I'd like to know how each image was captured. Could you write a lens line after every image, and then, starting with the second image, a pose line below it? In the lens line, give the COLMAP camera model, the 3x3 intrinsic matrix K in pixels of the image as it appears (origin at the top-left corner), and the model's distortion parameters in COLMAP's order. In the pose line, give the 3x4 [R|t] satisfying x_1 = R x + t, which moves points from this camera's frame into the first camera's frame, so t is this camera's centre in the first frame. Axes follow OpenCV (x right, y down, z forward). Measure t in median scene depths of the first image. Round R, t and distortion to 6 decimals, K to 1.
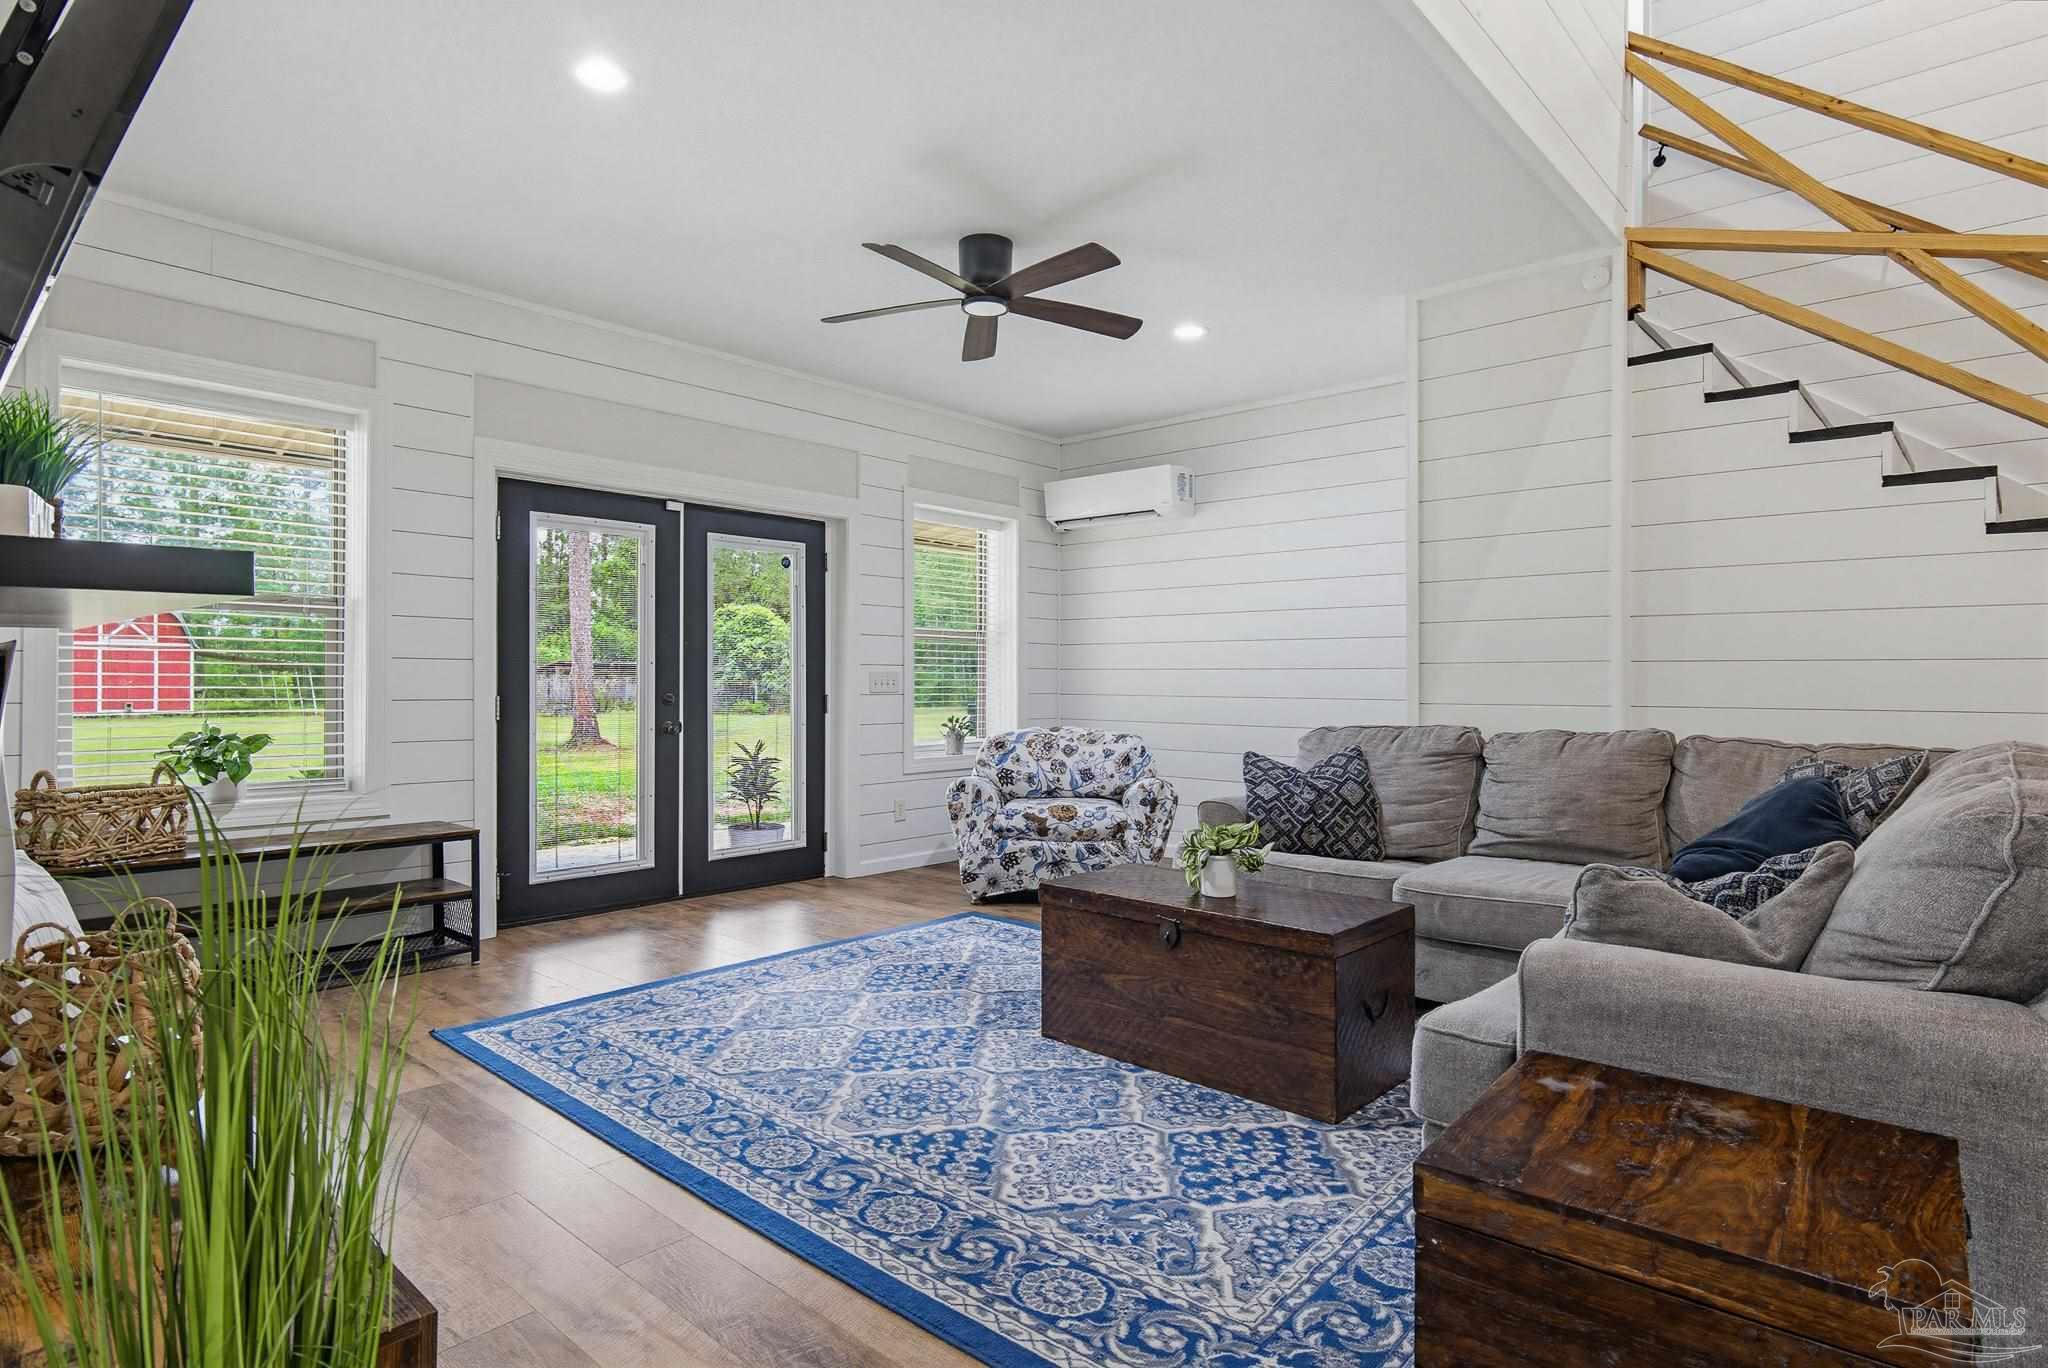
lens RADIAL K [[1113.1, 0, 1022.9], [0, 1113.1, 677.8], [0, 0, 1]] dist [0.013845, -0.003236]
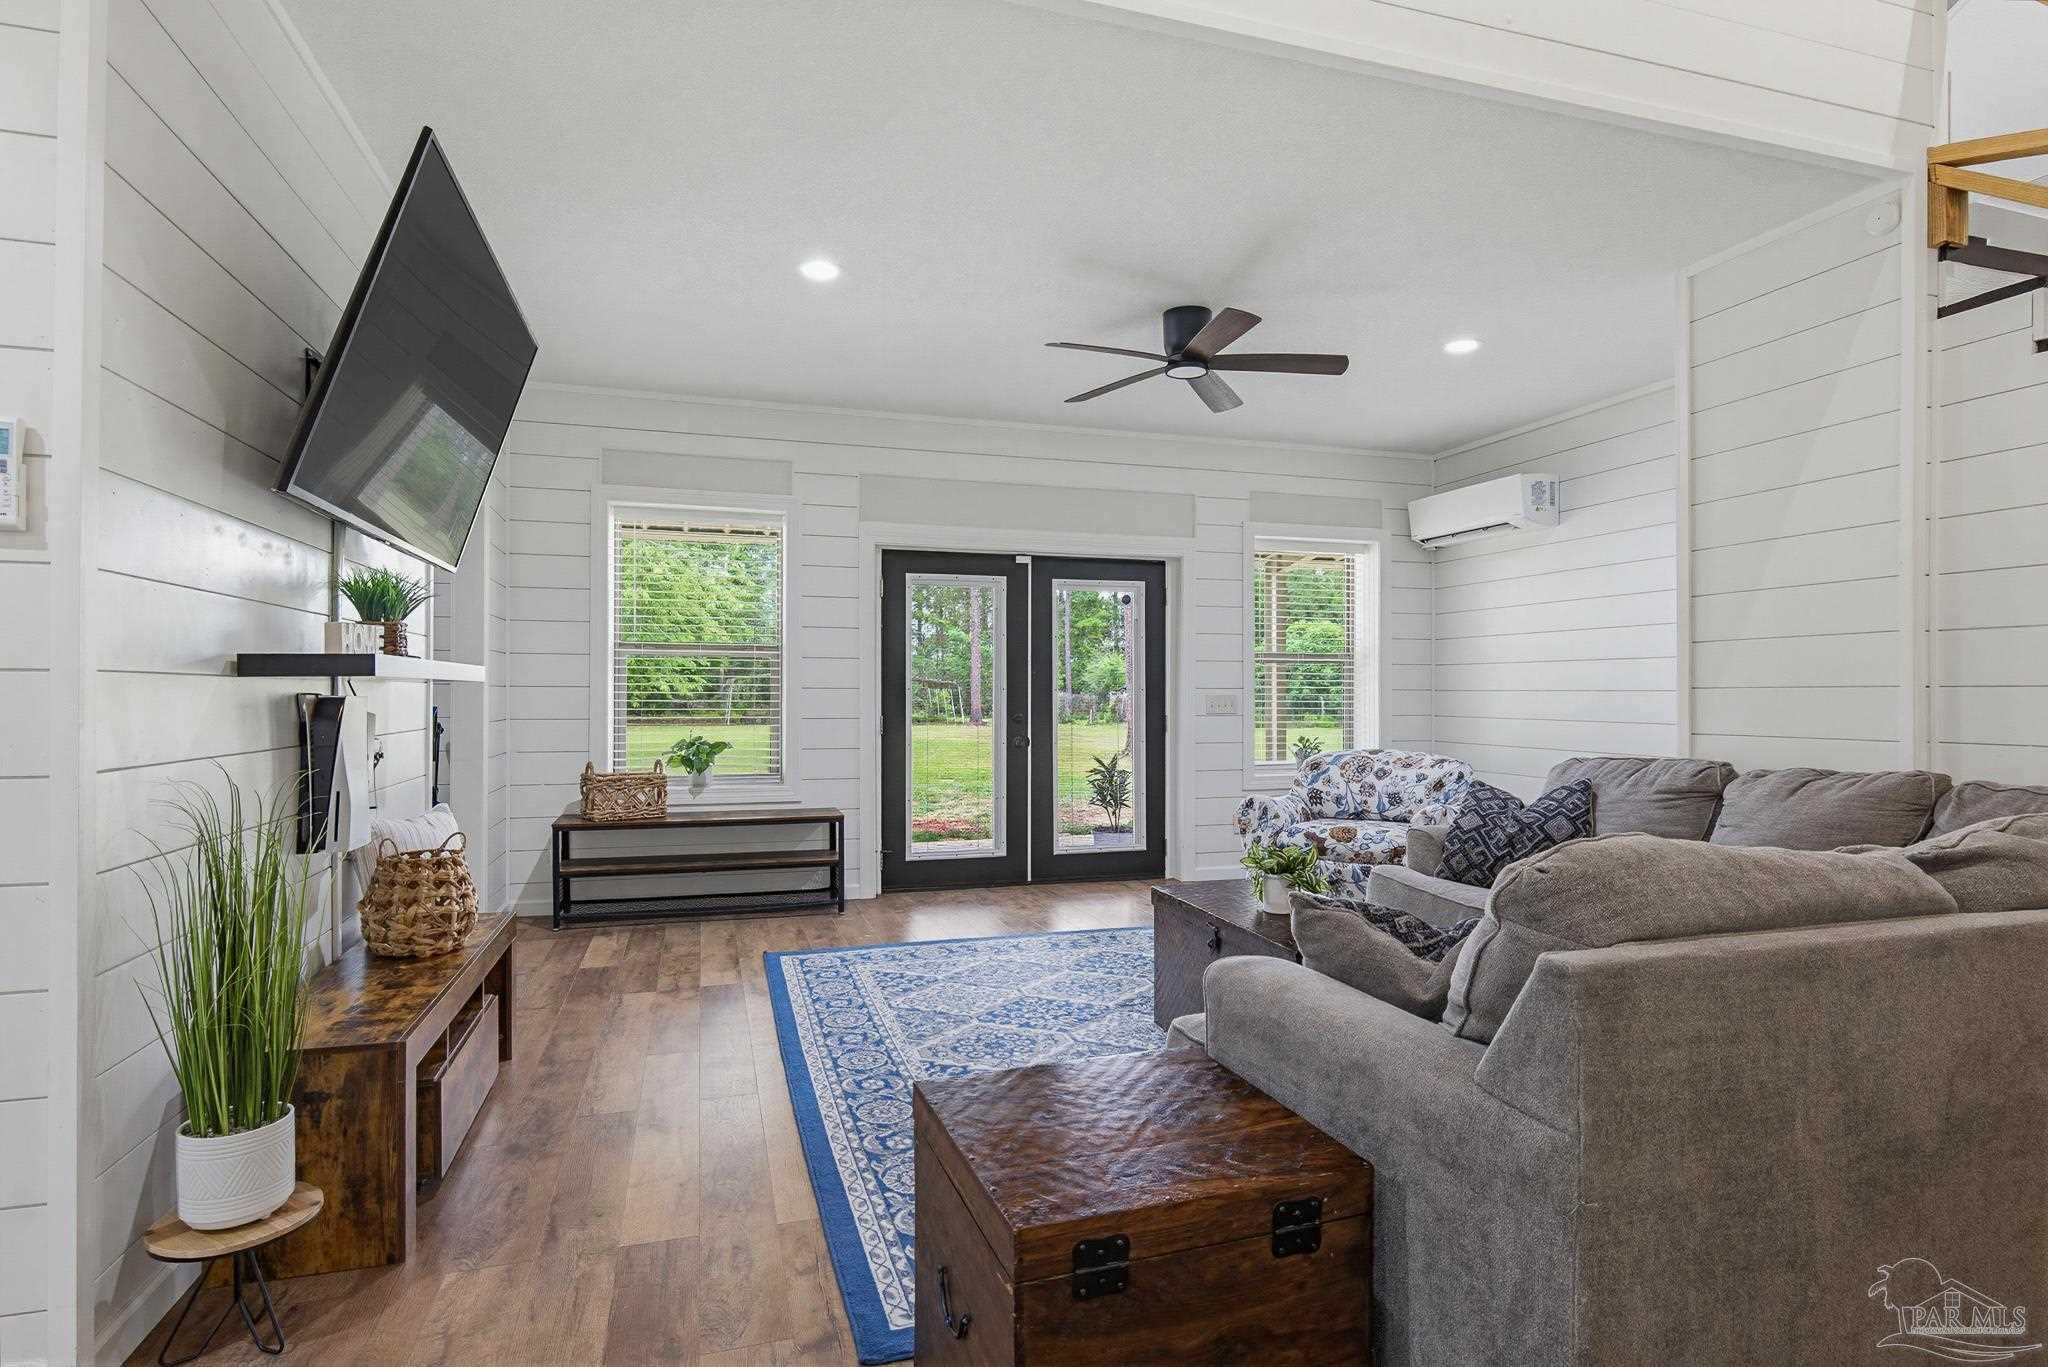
lens RADIAL K [[1113.1, 0, 1039.1], [0, 1113.1, 691.3], [0, 0, 1]] dist [0.013845, -0.003236]
pose [[0.851515, -0.002506, -0.524324, 0.365708], [0.002855, 0.999996, -0.000142, -0.011482], [0.524322, -0.001377, 0.851519, -0.020748]]
